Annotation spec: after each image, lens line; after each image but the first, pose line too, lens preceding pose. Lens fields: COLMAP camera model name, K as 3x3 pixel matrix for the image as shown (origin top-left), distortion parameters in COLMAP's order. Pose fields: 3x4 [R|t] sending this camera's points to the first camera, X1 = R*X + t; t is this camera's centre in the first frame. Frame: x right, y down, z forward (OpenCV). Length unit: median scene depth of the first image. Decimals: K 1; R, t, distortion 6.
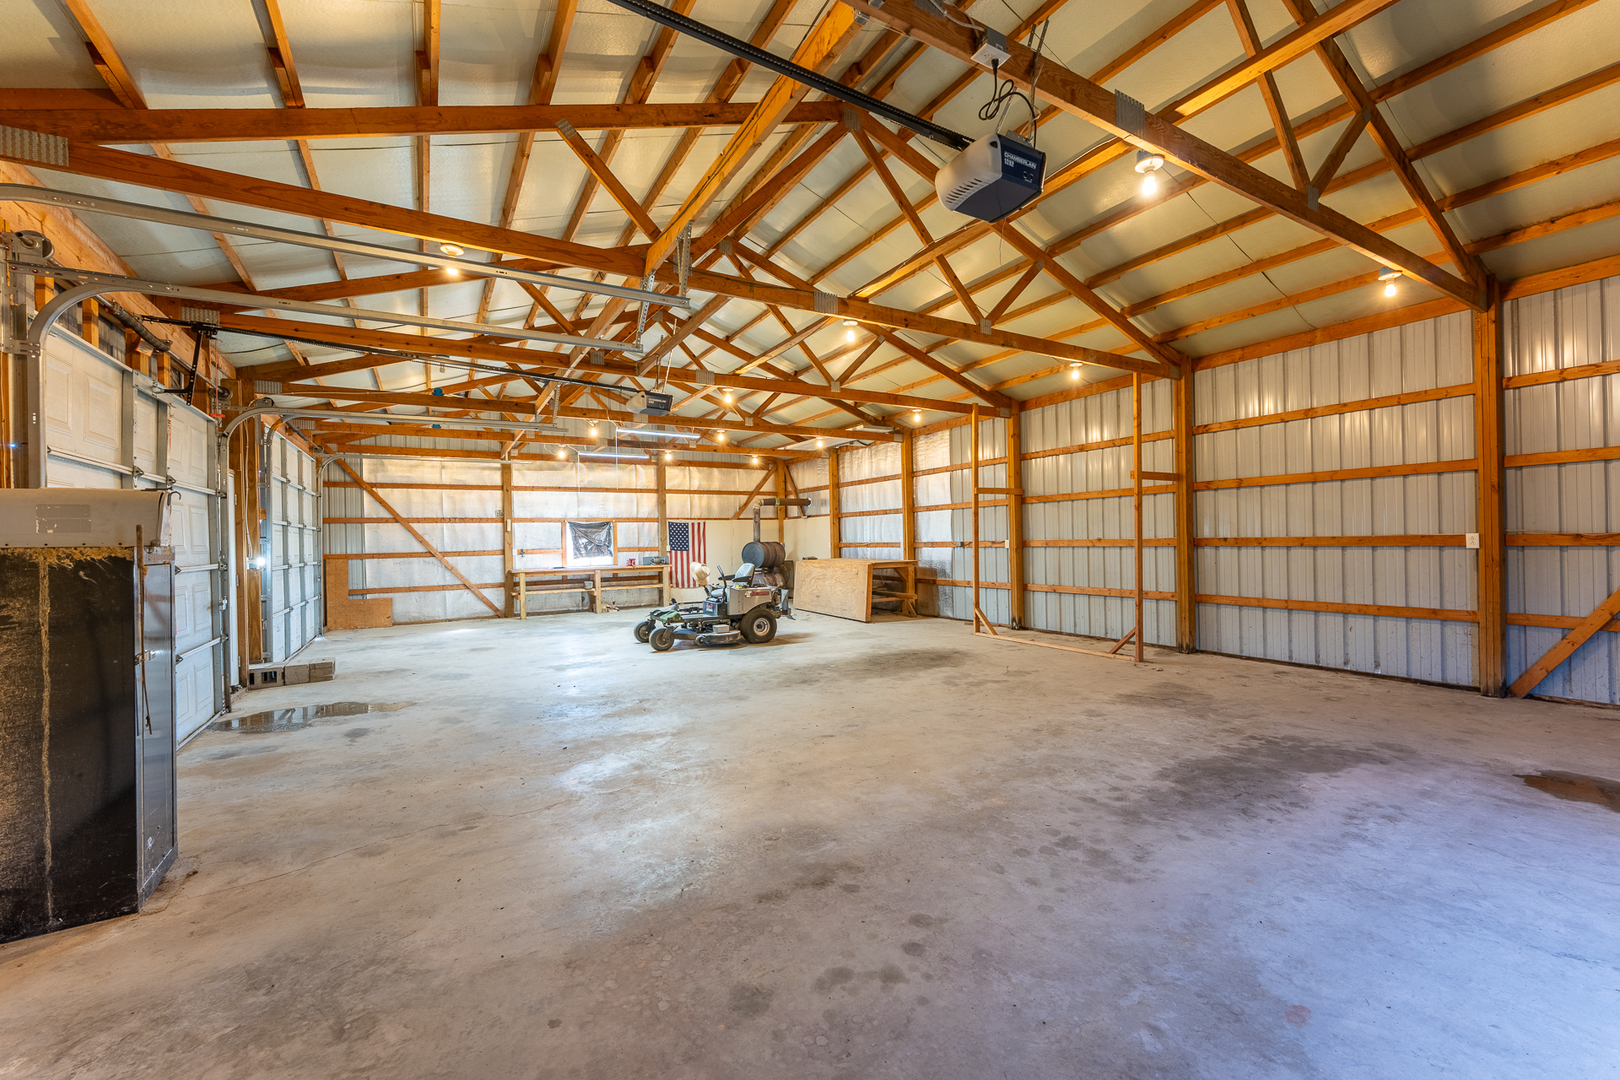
lens RADIAL K [[647.5, 0, 811.8], [0, 647.5, 539.5], [0, 0, 1]] dist [0.000270, -0.000533]
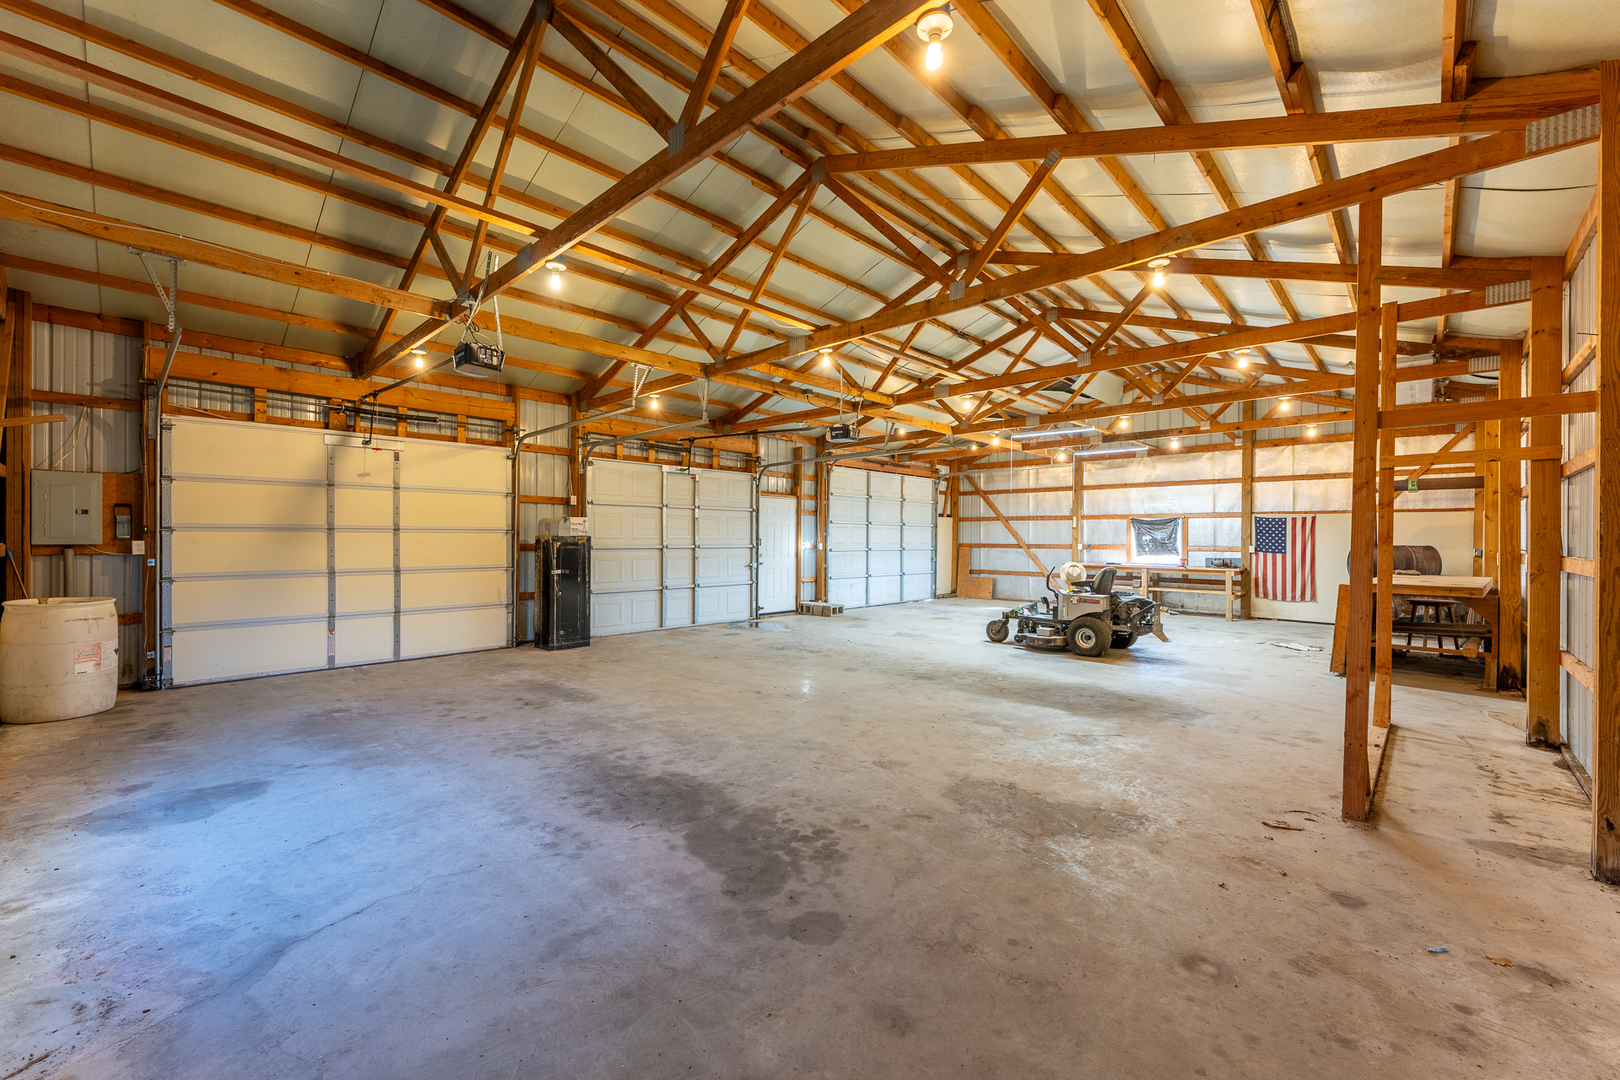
lens RADIAL K [[647.5, 0, 815.4], [0, 647.5, 536.5], [0, 0, 1]] dist [0.000270, -0.000533]
pose [[0.277108, 0.019944, -0.960632, 1.576784], [-0.012288, 0.999776, 0.017212, -0.037954], [0.960760, 0.007034, 0.277291, 0.914764]]
